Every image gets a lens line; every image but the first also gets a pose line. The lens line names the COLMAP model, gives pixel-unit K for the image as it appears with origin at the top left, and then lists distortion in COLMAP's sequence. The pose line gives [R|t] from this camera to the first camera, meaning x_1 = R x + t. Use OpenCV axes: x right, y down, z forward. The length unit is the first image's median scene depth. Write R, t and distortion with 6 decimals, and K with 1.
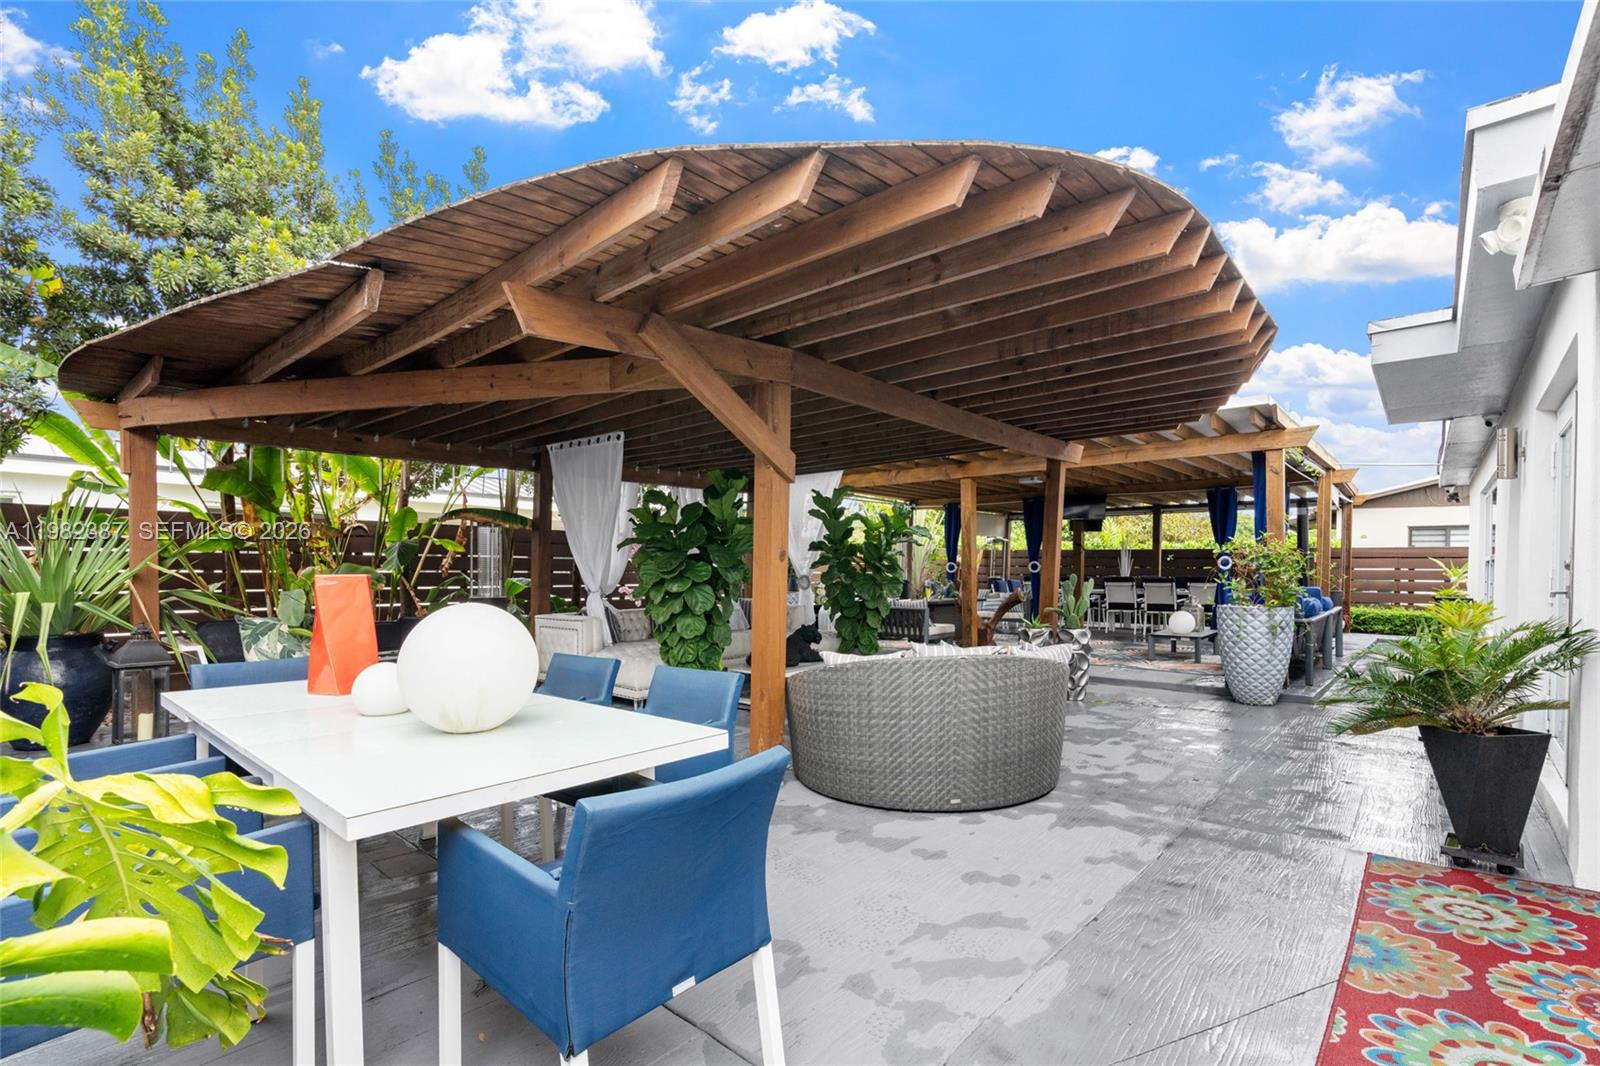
lens RADIAL K [[730.3, 0, 809.4], [0, 730.3, 554.0], [0, 0, 1]] dist [-0.001903, 0.000564]
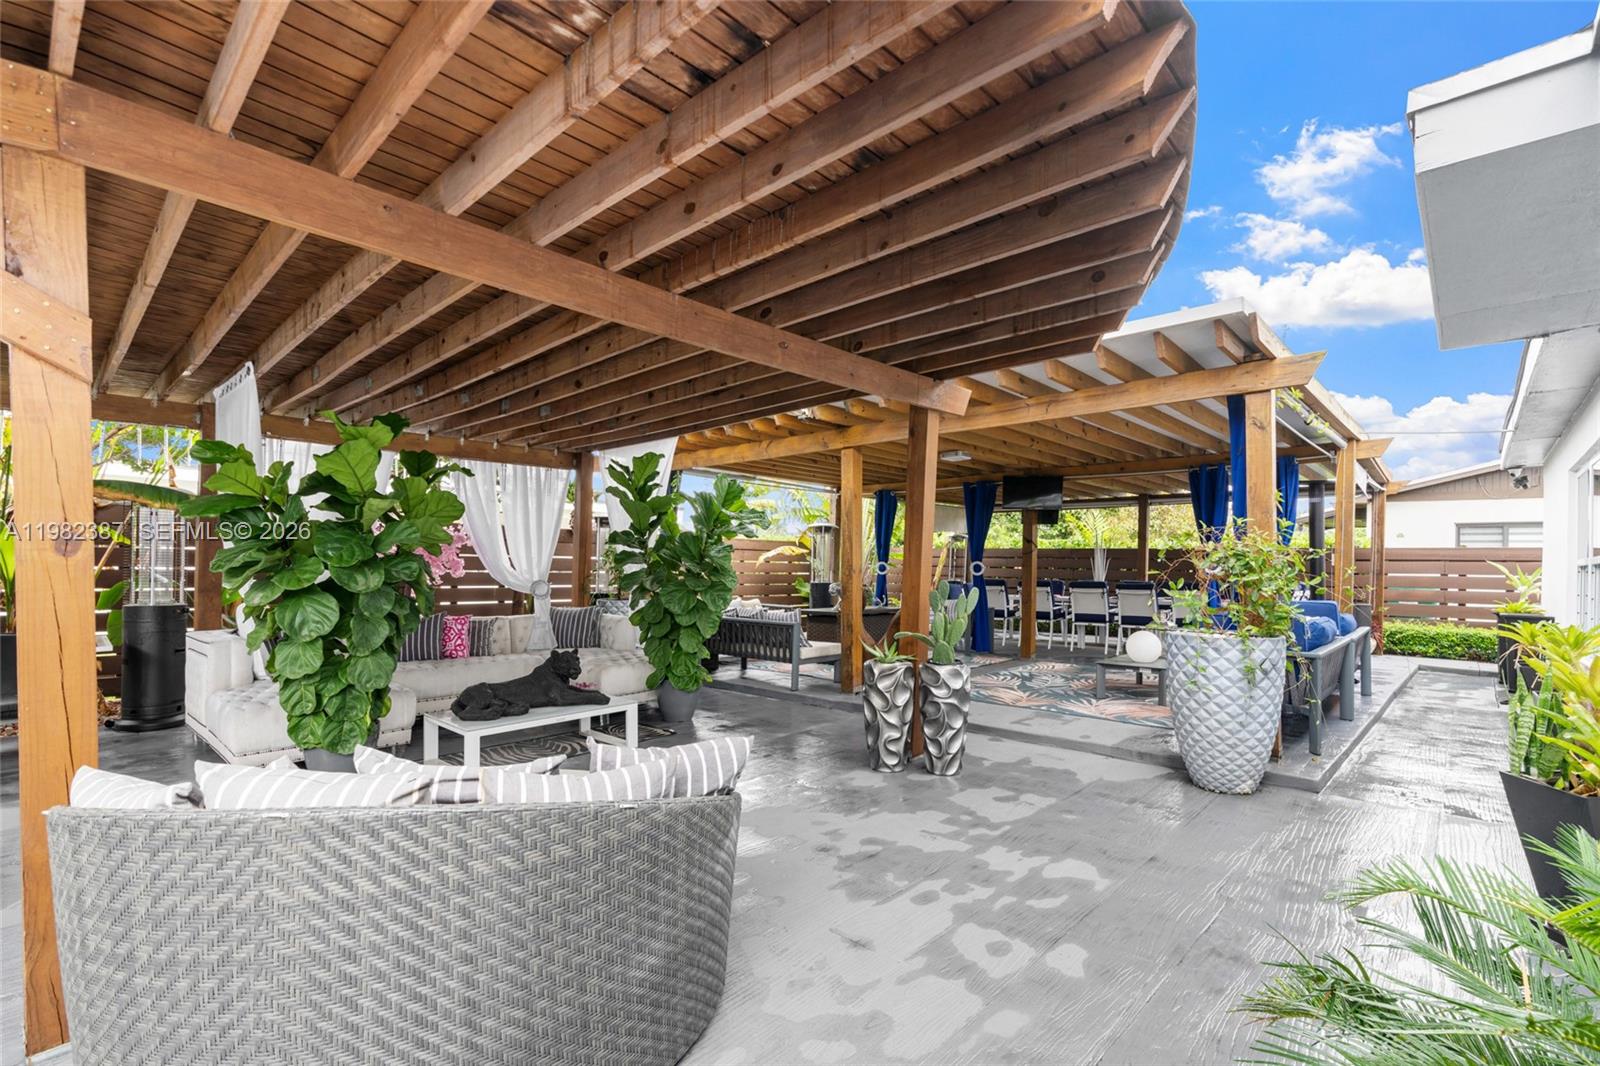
lens RADIAL K [[730.3, 0, 798.8], [0, 730.3, 543.3], [0, 0, 1]] dist [-0.001903, 0.000564]
pose [[0.999195, 0.007144, -0.039481, 0.196195], [-0.007679, 0.999881, -0.013415, 0.002927], [0.039380, 0.013708, 0.999130, 0.258606]]
